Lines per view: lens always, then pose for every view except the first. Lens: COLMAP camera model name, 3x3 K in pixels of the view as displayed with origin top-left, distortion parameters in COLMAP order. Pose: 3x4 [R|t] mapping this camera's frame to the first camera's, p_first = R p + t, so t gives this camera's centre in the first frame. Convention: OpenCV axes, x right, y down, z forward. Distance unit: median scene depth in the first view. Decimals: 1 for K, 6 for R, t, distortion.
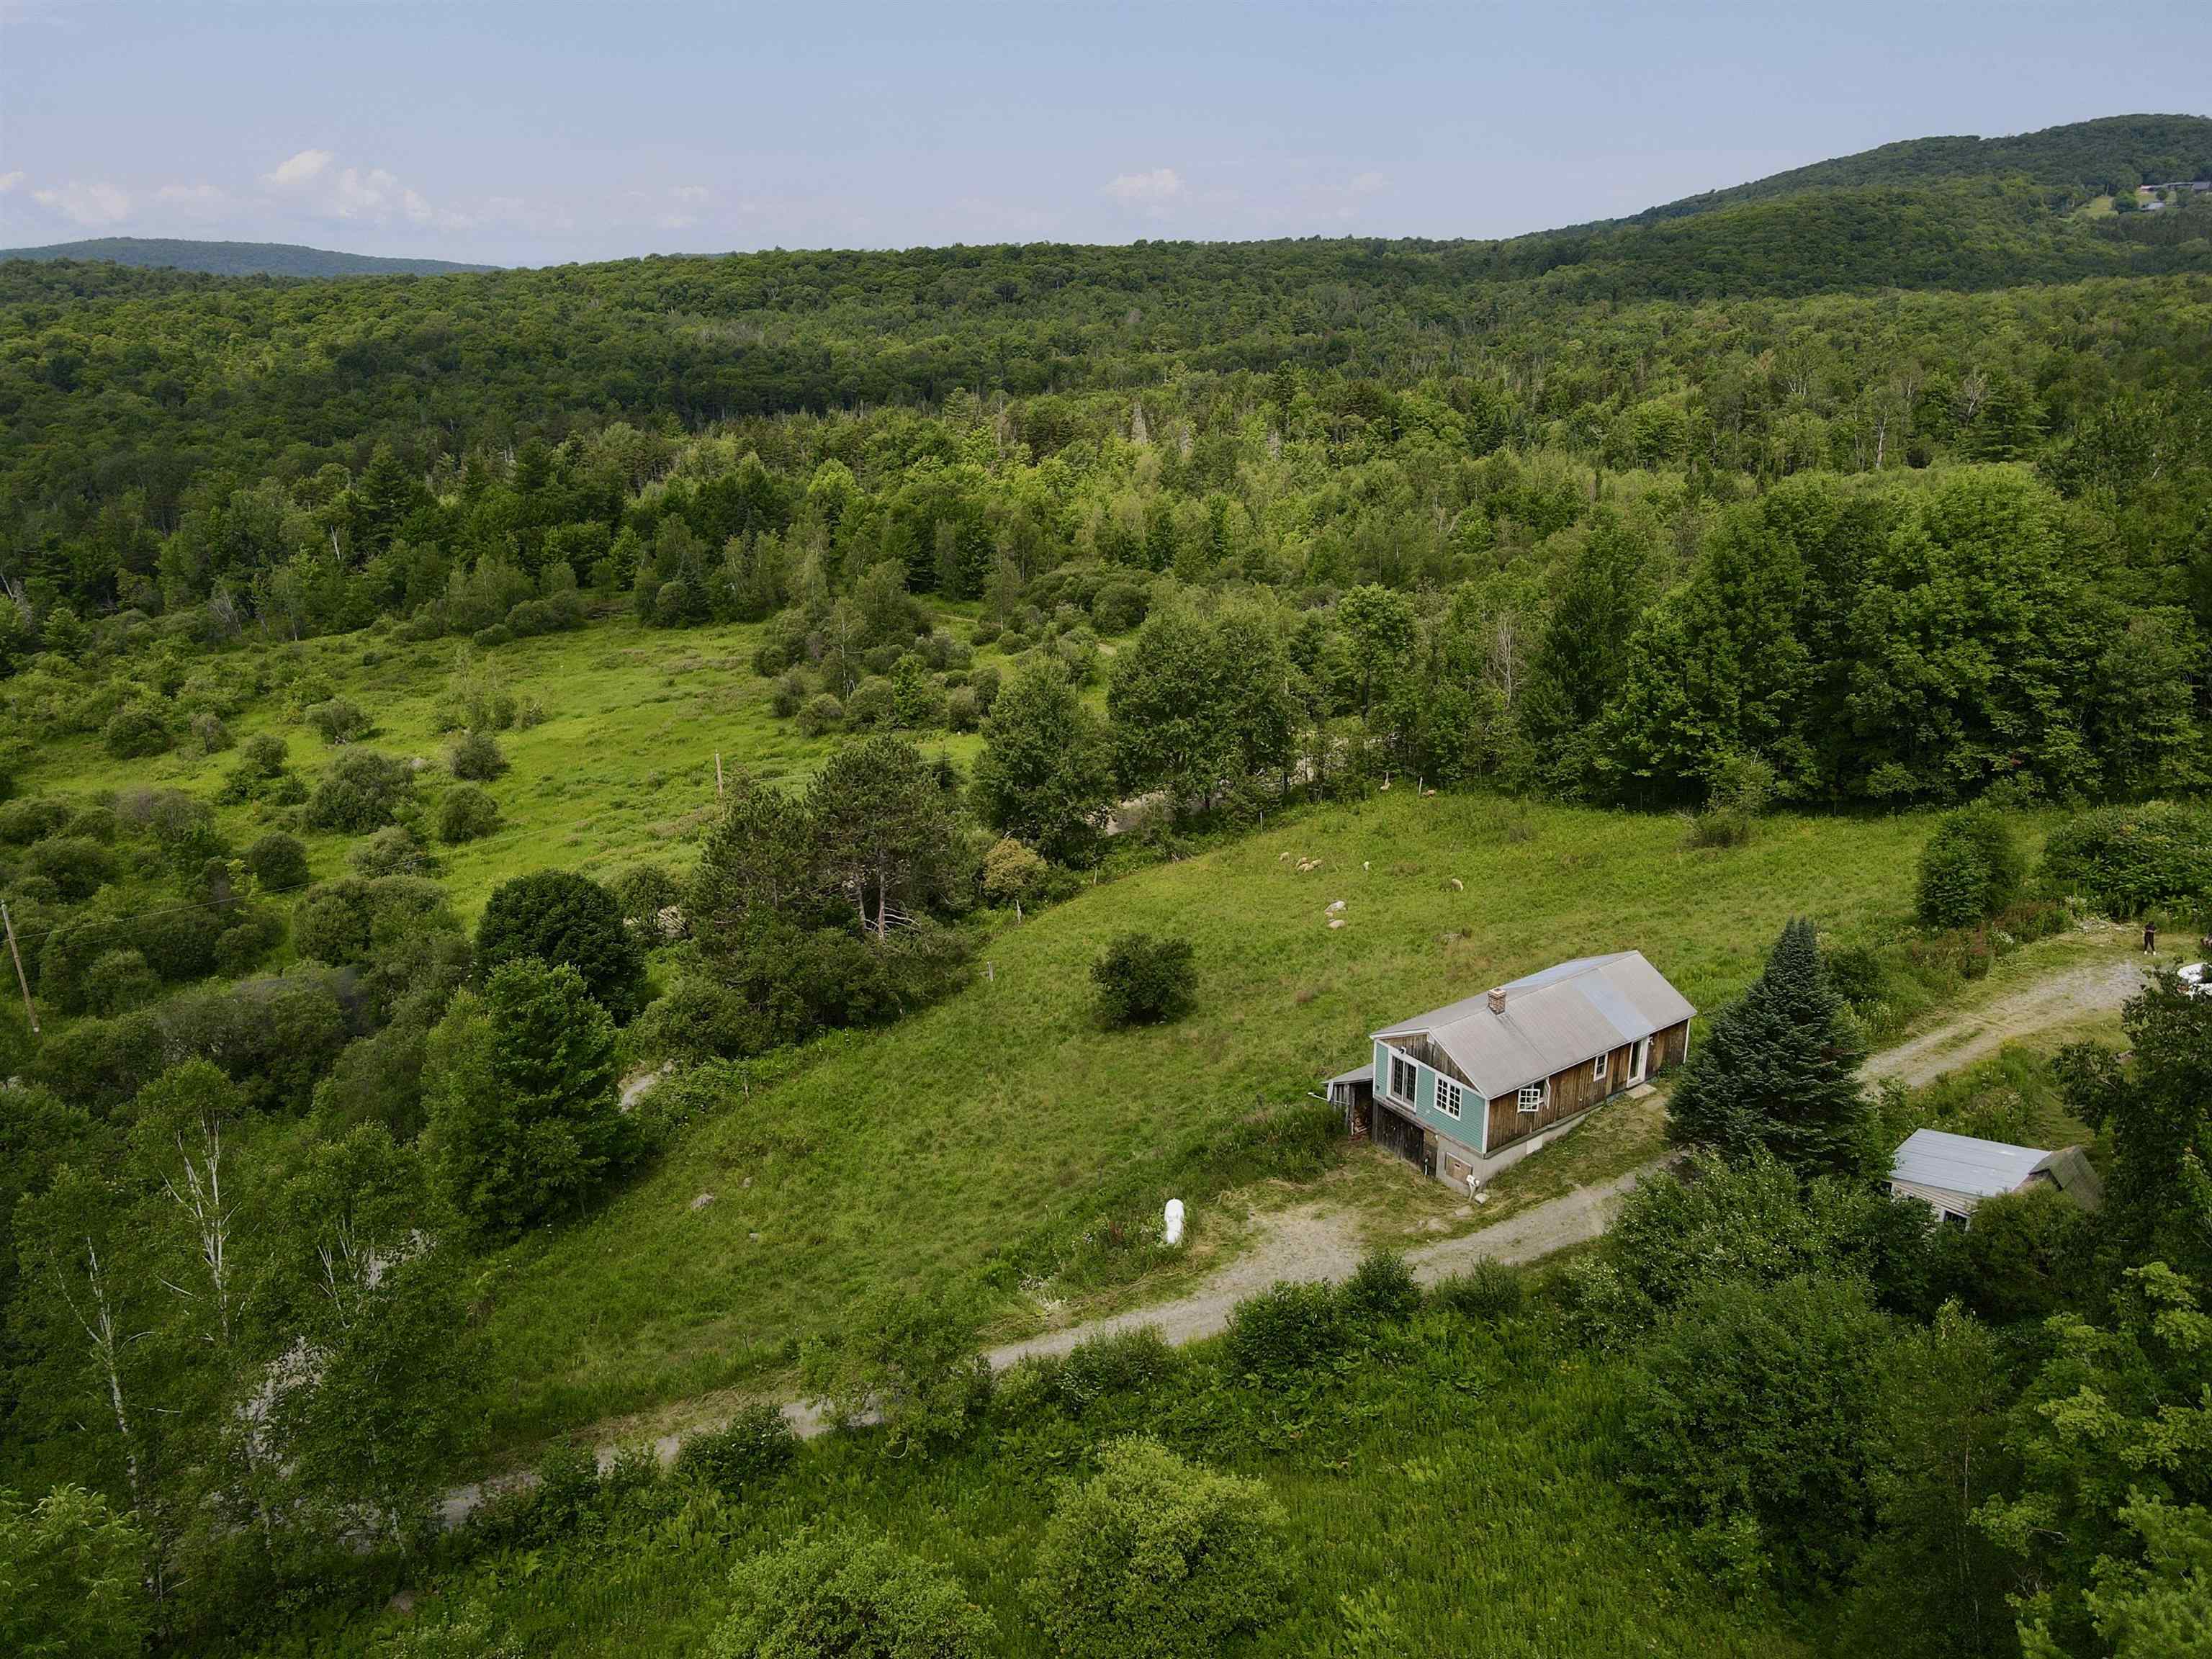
lens RADIAL K [[1619.0, 0, 1109.0], [0, 1619.0, 833.0], [0, 0, 1]] dist [0.001770, 0.034546]
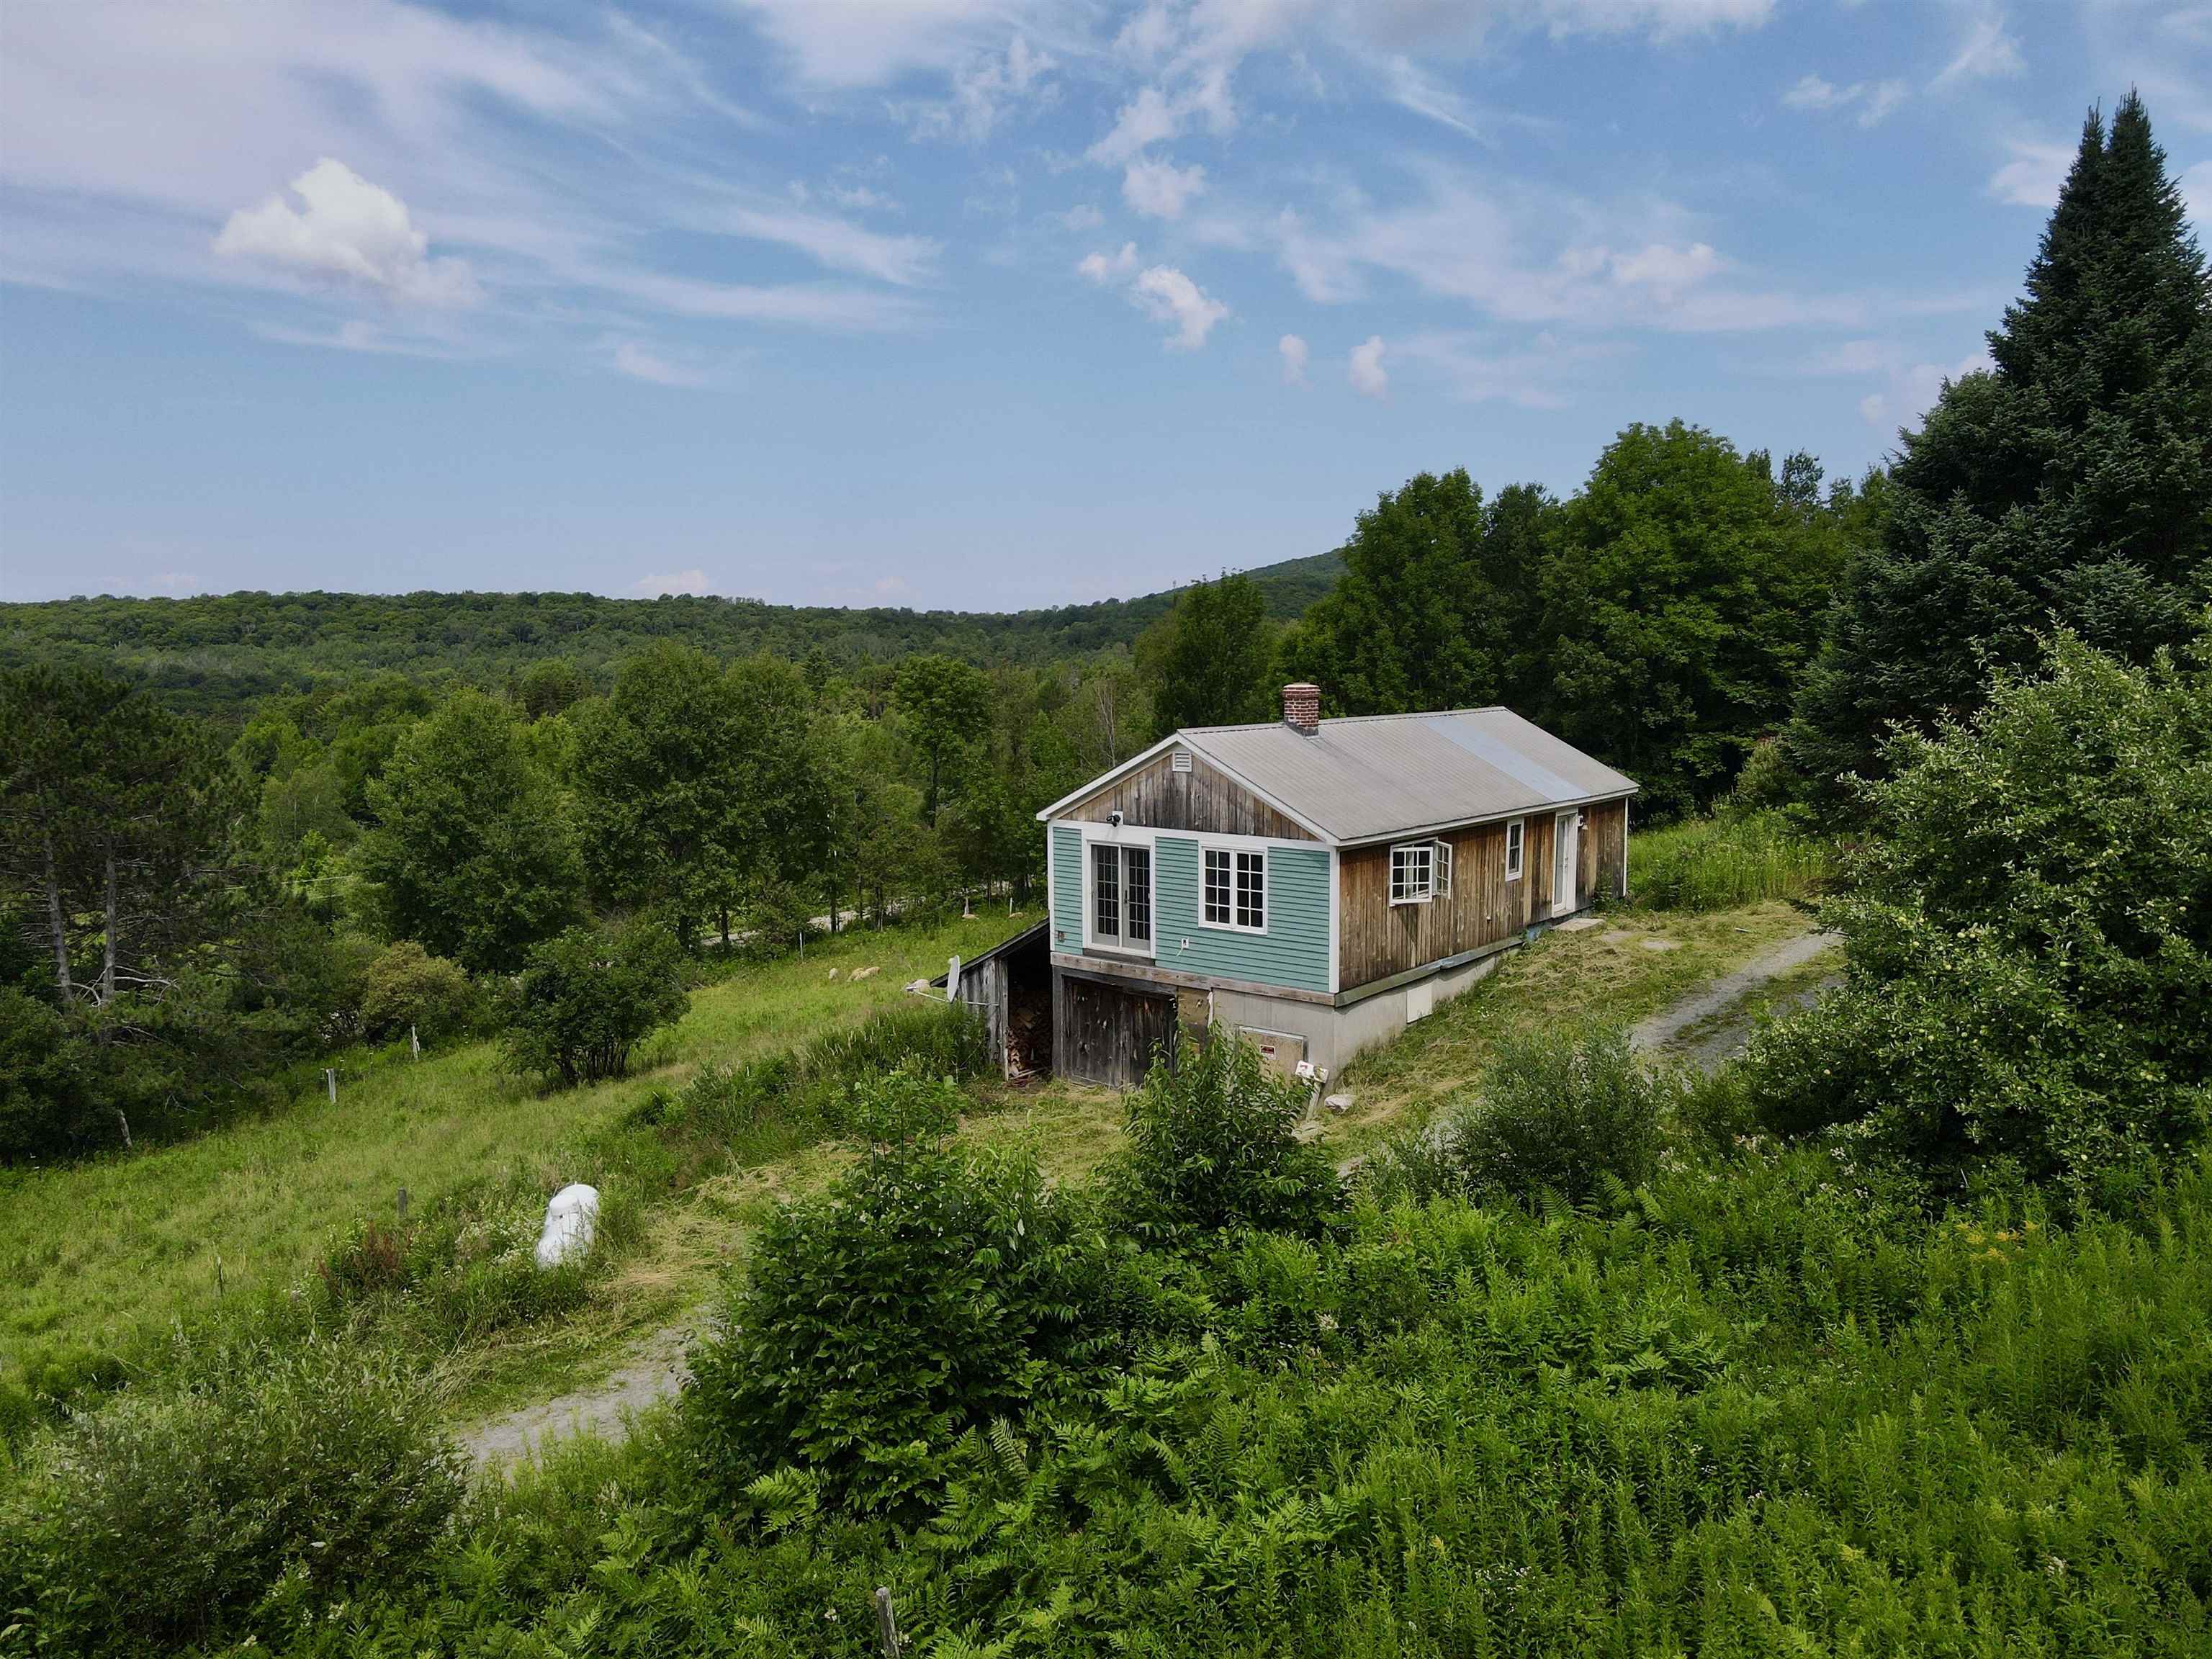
lens RADIAL K [[1619.0, 0, 1099.1], [0, 1619.0, 828.2], [0, 0, 1]] dist [0.001770, 0.034546]
pose [[0.962390, -0.020215, 0.270920, 0.033721], [0.082400, 0.971972, -0.220184, 0.140715], [-0.258876, 0.234226, 0.937081, 0.351197]]
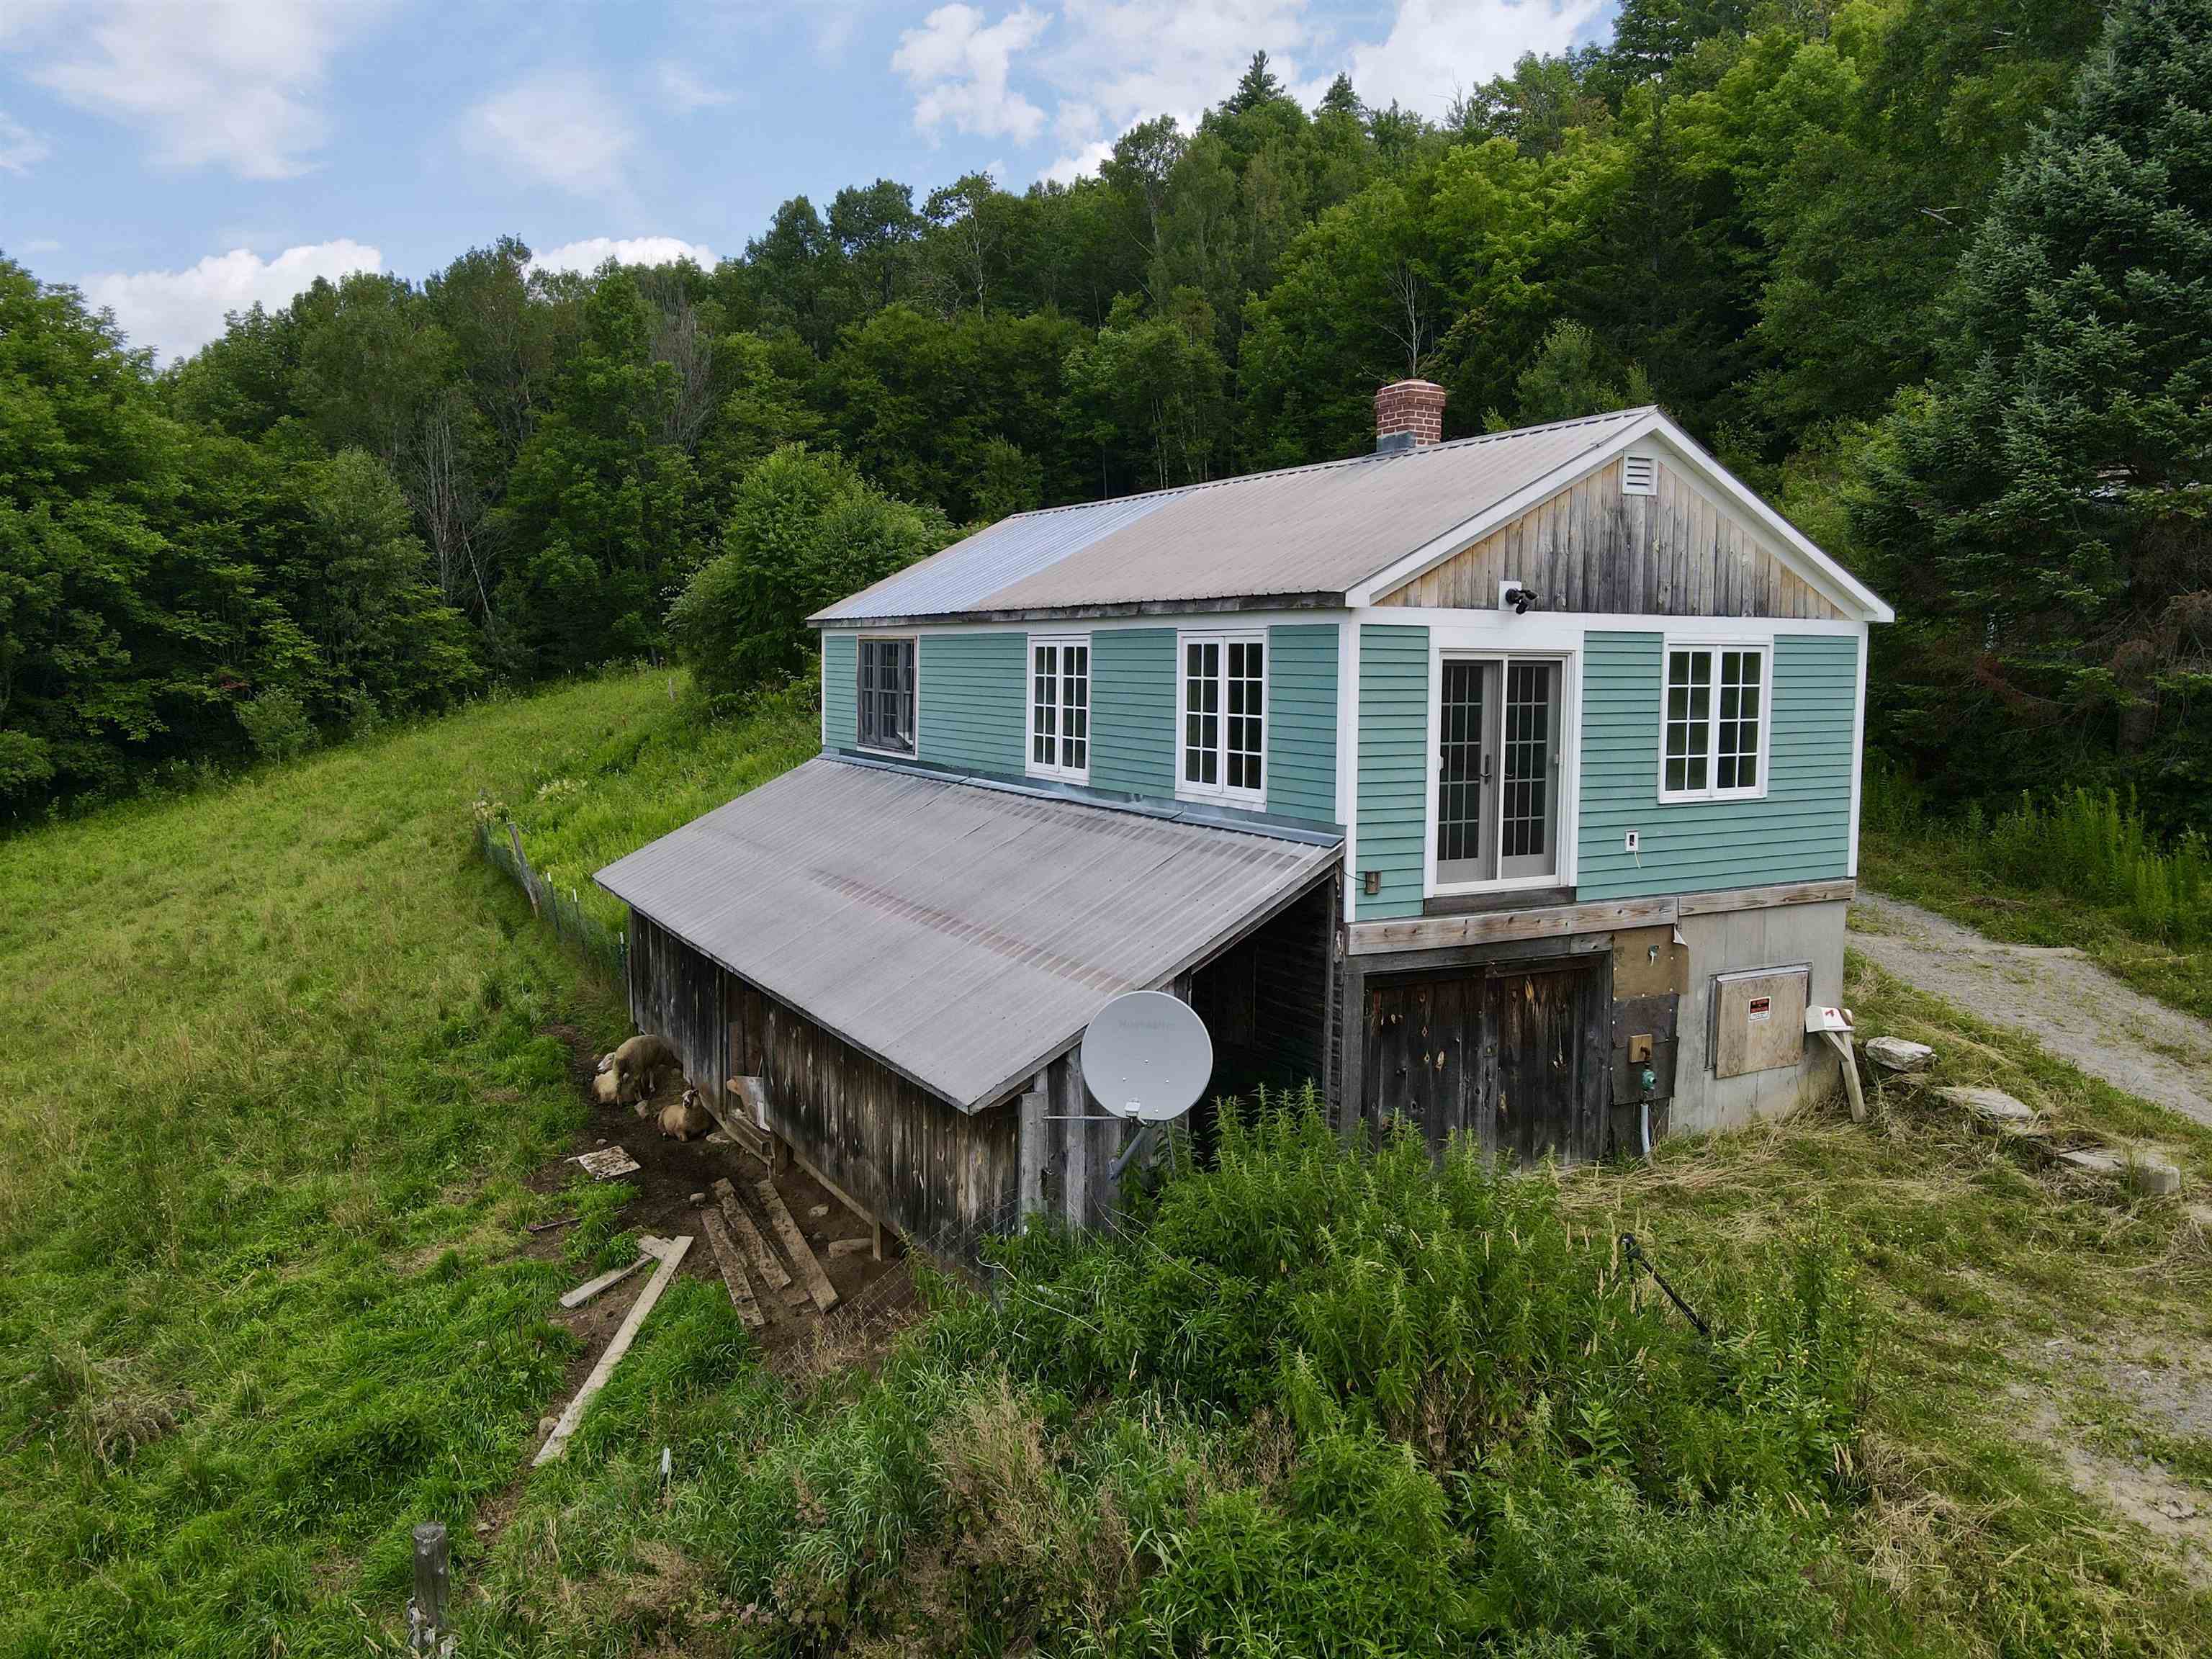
lens RADIAL K [[1619.0, 0, 1098.1], [0, 1619.0, 817.7], [0, 0, 1]] dist [0.001770, 0.034546]
pose [[0.104679, -0.082305, 0.991094, -0.017323], [0.327164, 0.943950, 0.043835, 0.080768], [-0.939152, 0.319662, 0.125739, 0.619299]]
